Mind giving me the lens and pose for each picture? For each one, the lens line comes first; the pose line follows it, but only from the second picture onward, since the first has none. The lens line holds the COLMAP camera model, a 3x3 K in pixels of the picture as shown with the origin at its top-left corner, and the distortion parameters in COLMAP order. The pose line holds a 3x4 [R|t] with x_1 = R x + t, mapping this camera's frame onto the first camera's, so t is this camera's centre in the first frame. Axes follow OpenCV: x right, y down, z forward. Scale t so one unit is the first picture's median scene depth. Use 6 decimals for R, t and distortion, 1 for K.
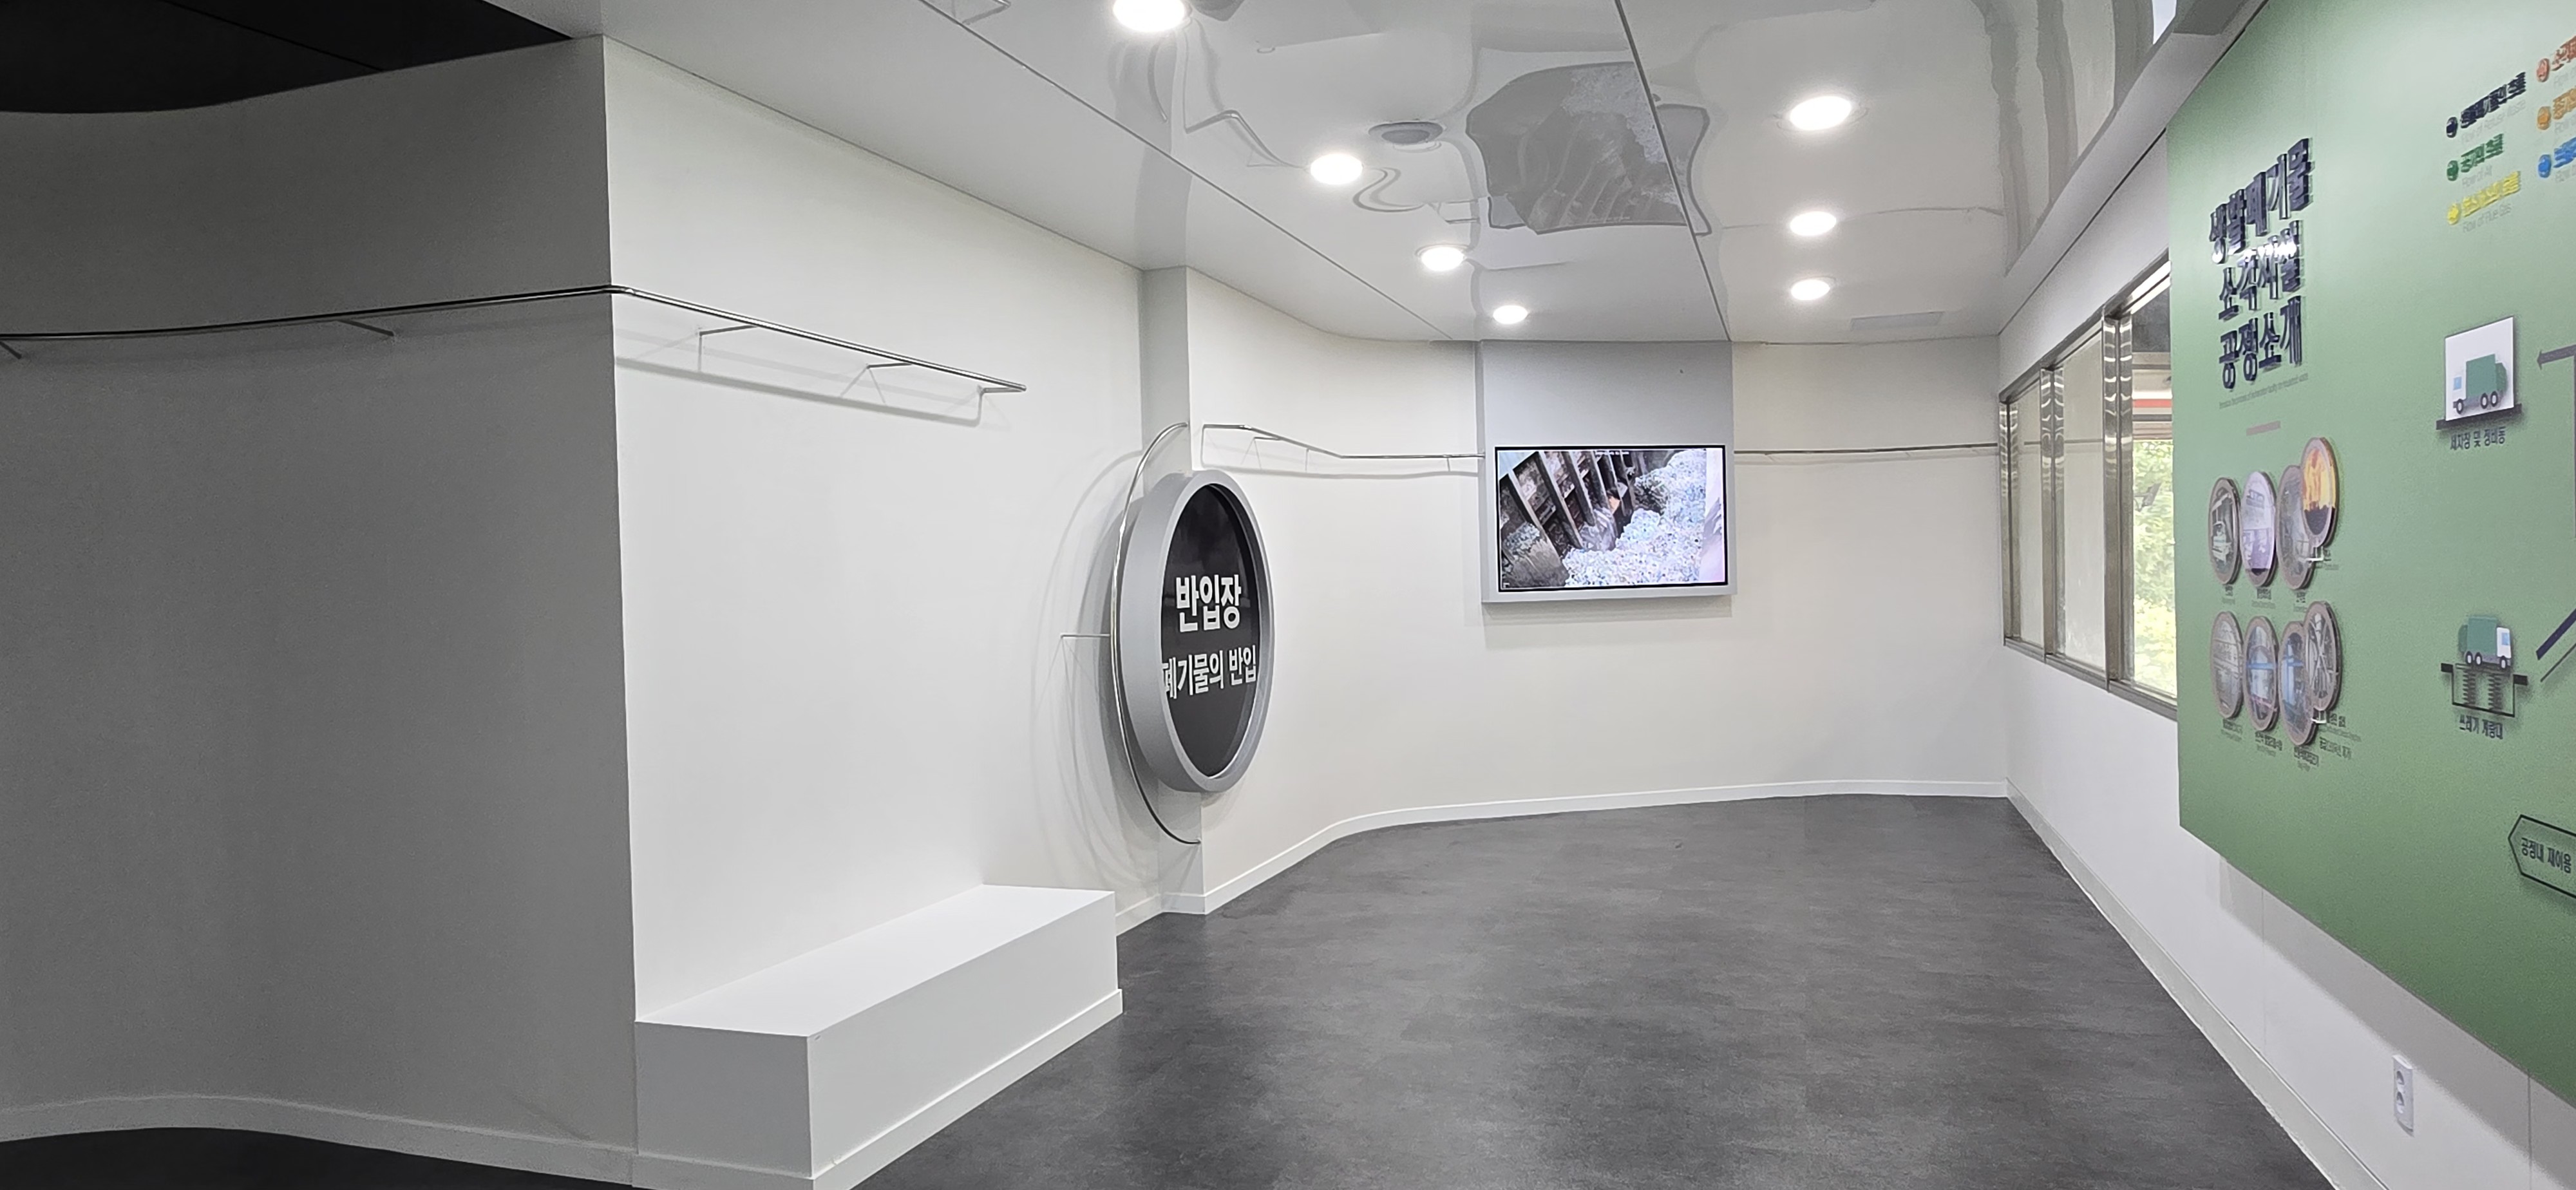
lens RADIAL K [[1469.2, 0, 1288.6], [0, 1469.2, 612.1], [0, 0, 1]] dist [-0.006139, -0.002395]
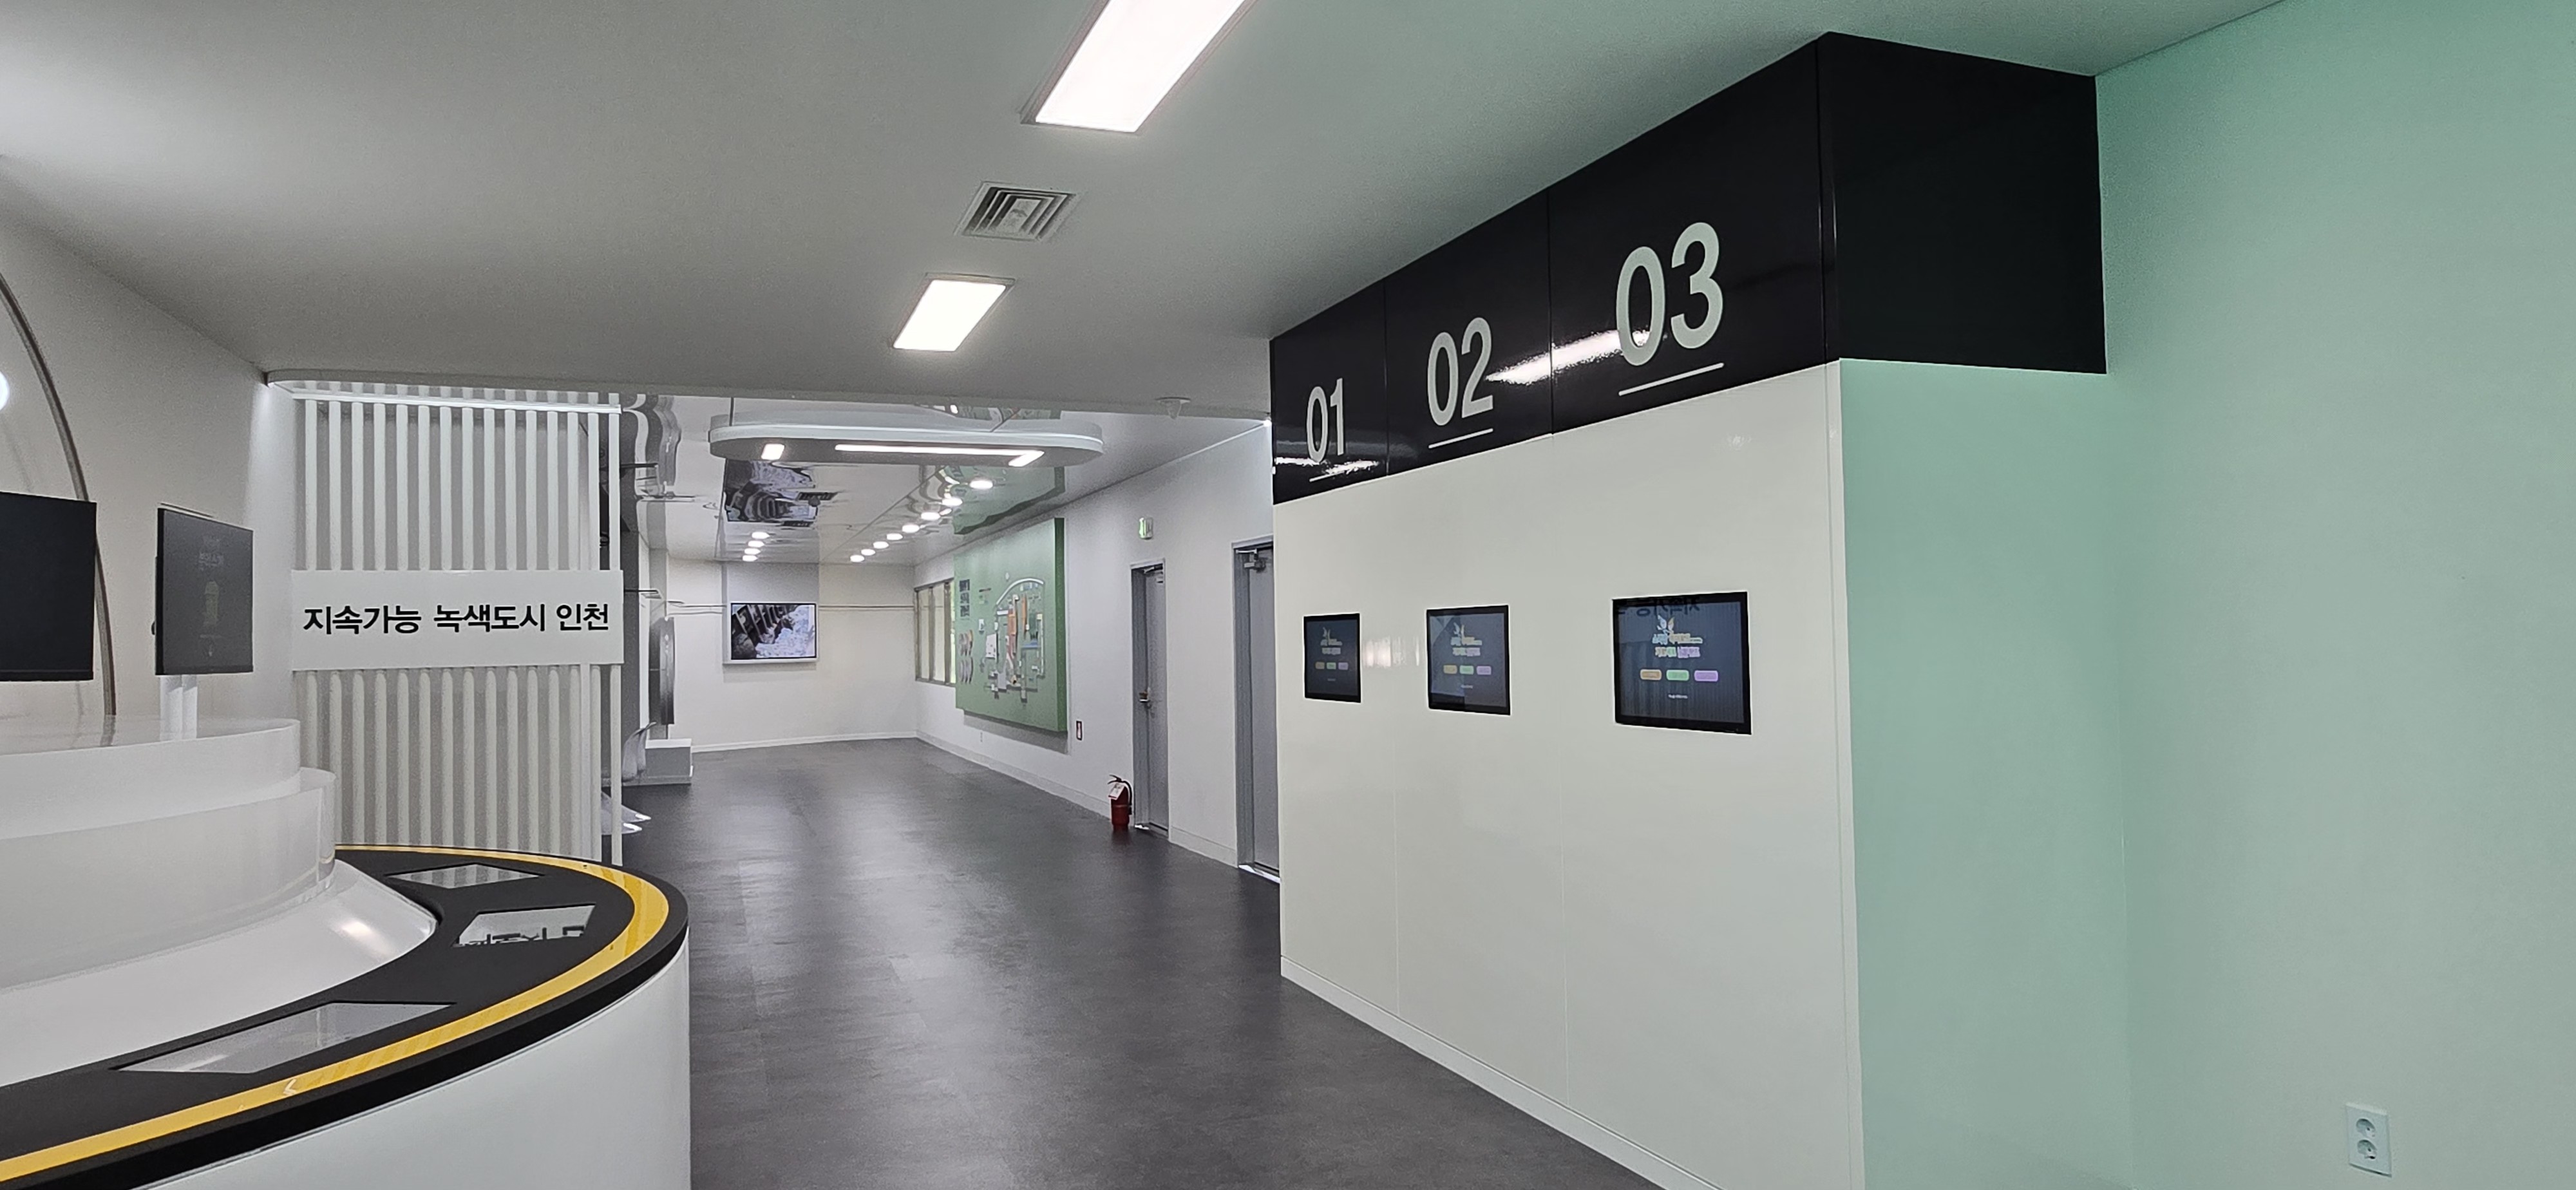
lens RADIAL K [[1469.2, 0, 1300.0], [0, 1469.2, 600.6], [0, 0, 1]] dist [-0.006139, -0.002395]
pose [[0.752870, 0.030957, 0.657440, -0.781432], [0.012973, 0.998001, -0.061849, 0.053424], [-0.658041, 0.055093, 0.750964, -1.544389]]
